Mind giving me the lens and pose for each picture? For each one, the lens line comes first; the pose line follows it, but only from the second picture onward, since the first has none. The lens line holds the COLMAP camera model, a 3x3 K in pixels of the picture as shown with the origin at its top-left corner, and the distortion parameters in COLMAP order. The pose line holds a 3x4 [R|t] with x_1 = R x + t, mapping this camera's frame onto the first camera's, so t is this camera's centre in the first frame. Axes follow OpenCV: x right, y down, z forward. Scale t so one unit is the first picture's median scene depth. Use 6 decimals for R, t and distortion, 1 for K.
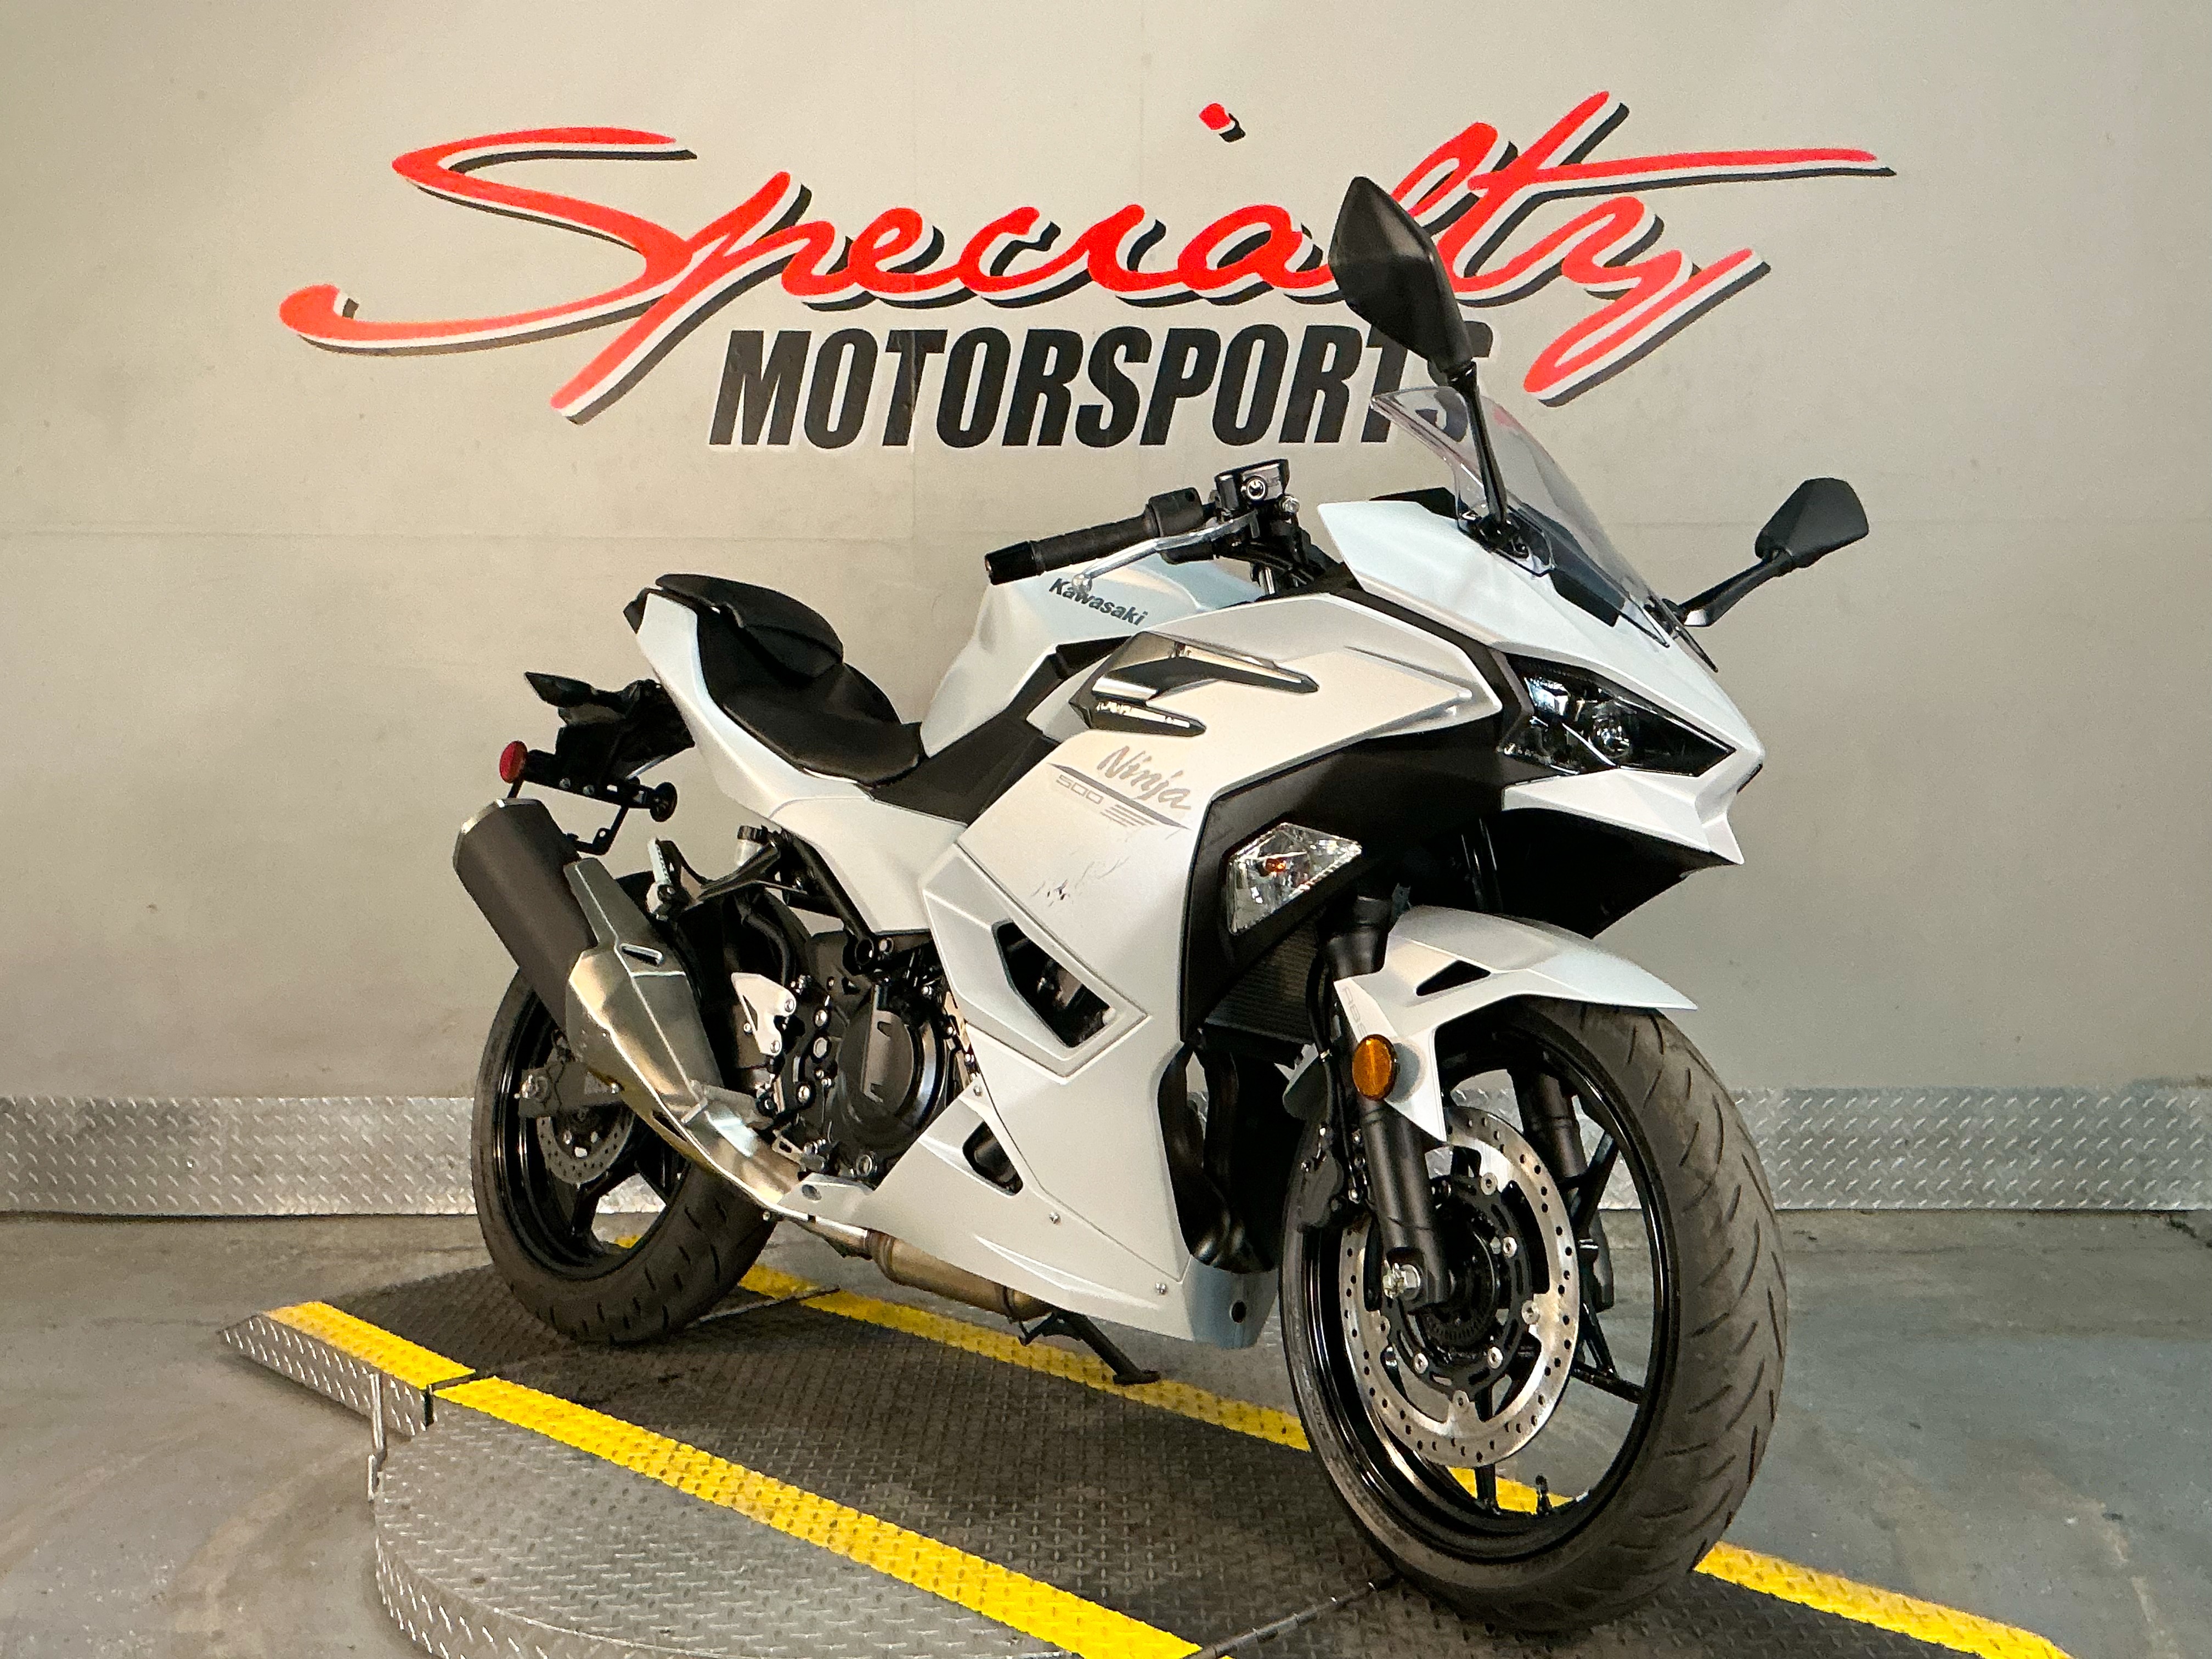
lens RADIAL K [[2315.2, 0, 1116.3], [0, 2315.2, 835.4], [0, 0, 1]] dist [0.088983, 0.000000]
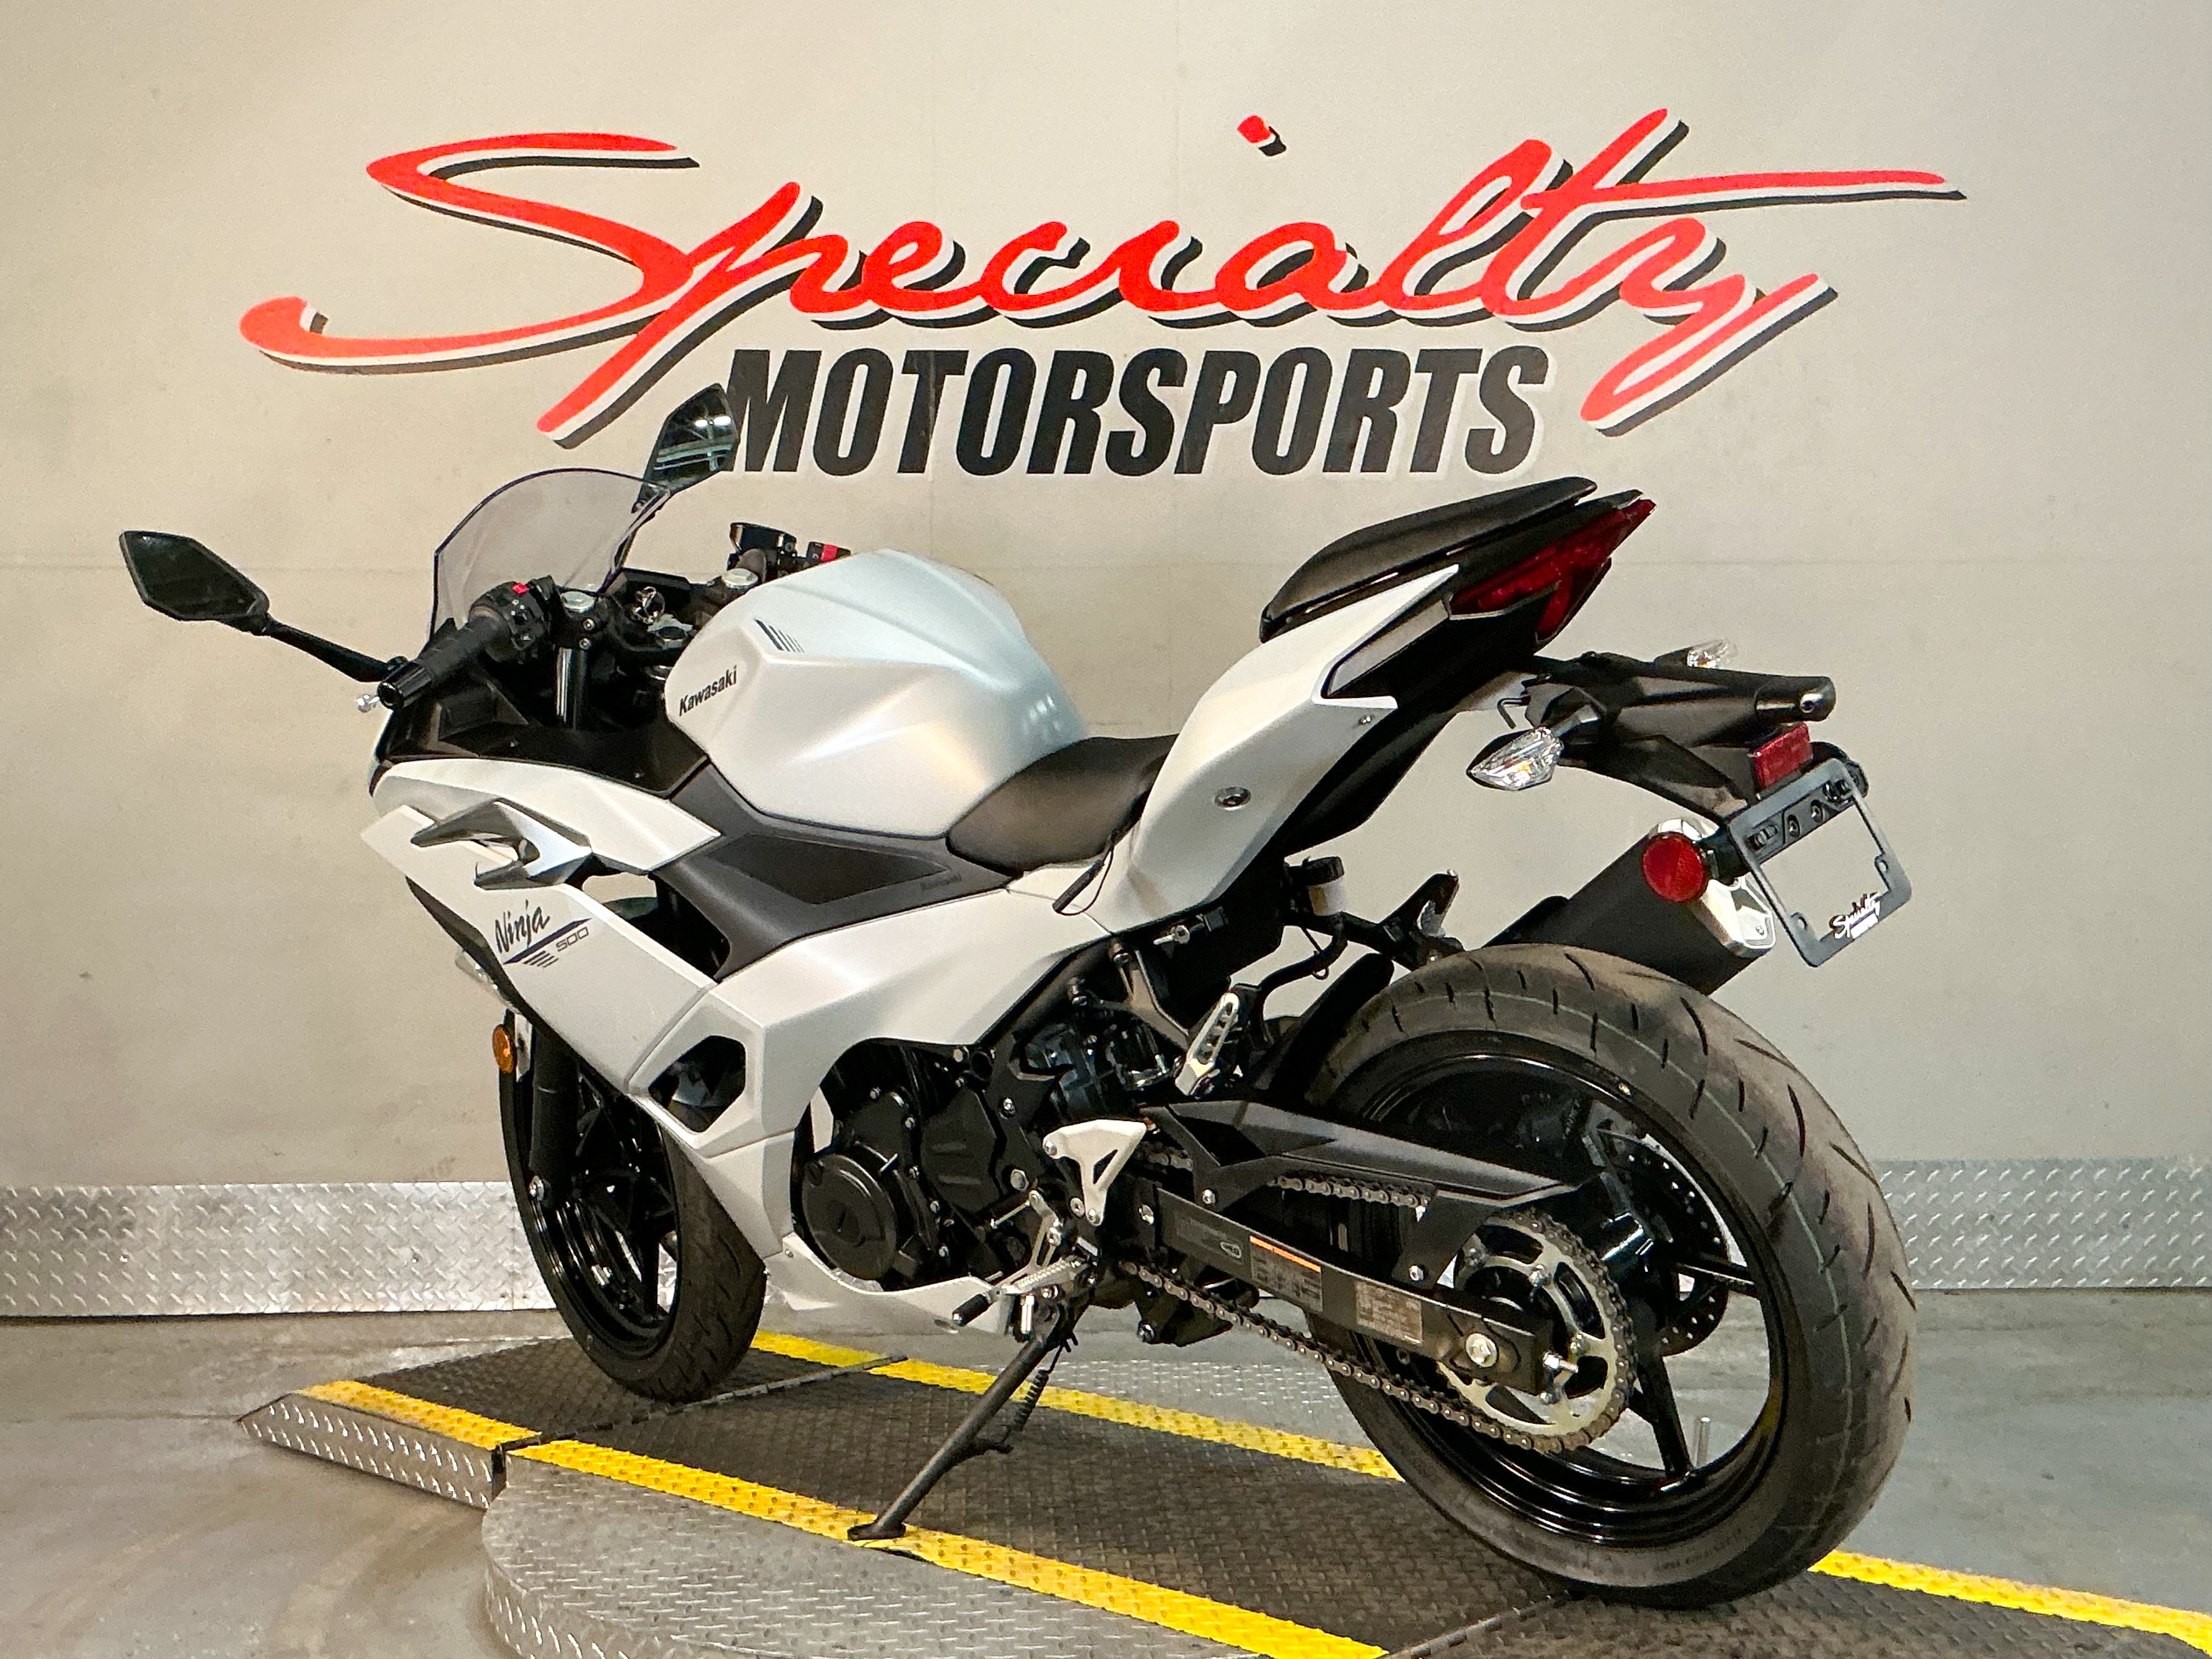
lens RADIAL K [[2722.0, 0, 1100.7], [0, 2722.0, 846.1], [0, 0, 1]] dist [0.104799, 0.000000]
pose [[0.998586, -0.000576, 0.053152, -0.078310], [0.002853, 0.999081, -0.042776, 0.028825], [-0.053079, 0.042867, 0.997670, -0.090080]]
